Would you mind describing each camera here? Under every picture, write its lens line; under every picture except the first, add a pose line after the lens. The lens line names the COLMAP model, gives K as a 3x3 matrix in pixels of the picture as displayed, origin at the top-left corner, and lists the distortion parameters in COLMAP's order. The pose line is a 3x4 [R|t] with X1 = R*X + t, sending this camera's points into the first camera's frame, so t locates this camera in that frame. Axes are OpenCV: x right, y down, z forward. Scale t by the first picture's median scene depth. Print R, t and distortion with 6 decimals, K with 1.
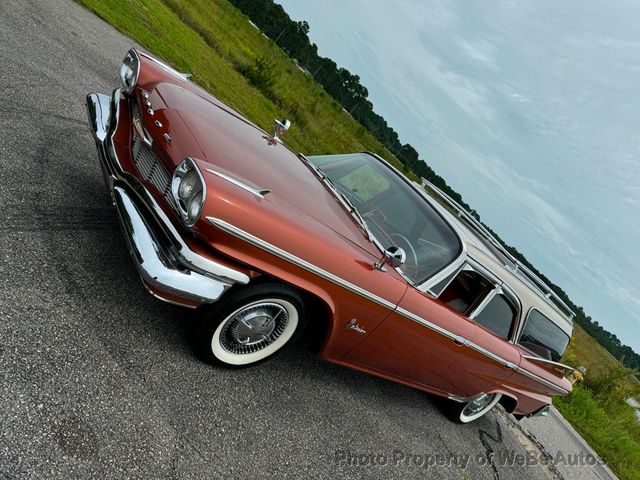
lens RADIAL K [[509.0, 0, 320.0], [0, 509.0, 240.0], [0, 0, 1]] dist [0.154504, -0.296291]
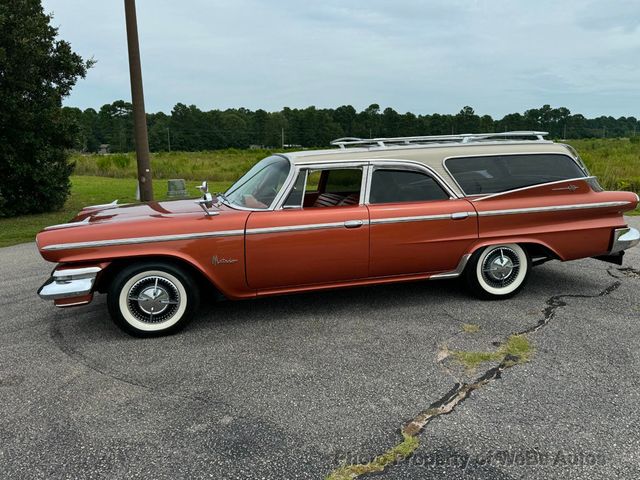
lens RADIAL K [[519.6, 0, 320.0], [0, 519.6, 240.0], [0, 0, 1]] dist [0.001733, -0.000482]
pose [[0.674678, -0.623038, -0.395770, 0.652191], [0.502867, 0.780489, -0.371432, 0.611405], [0.540310, 0.051577, 0.839884, -0.005782]]
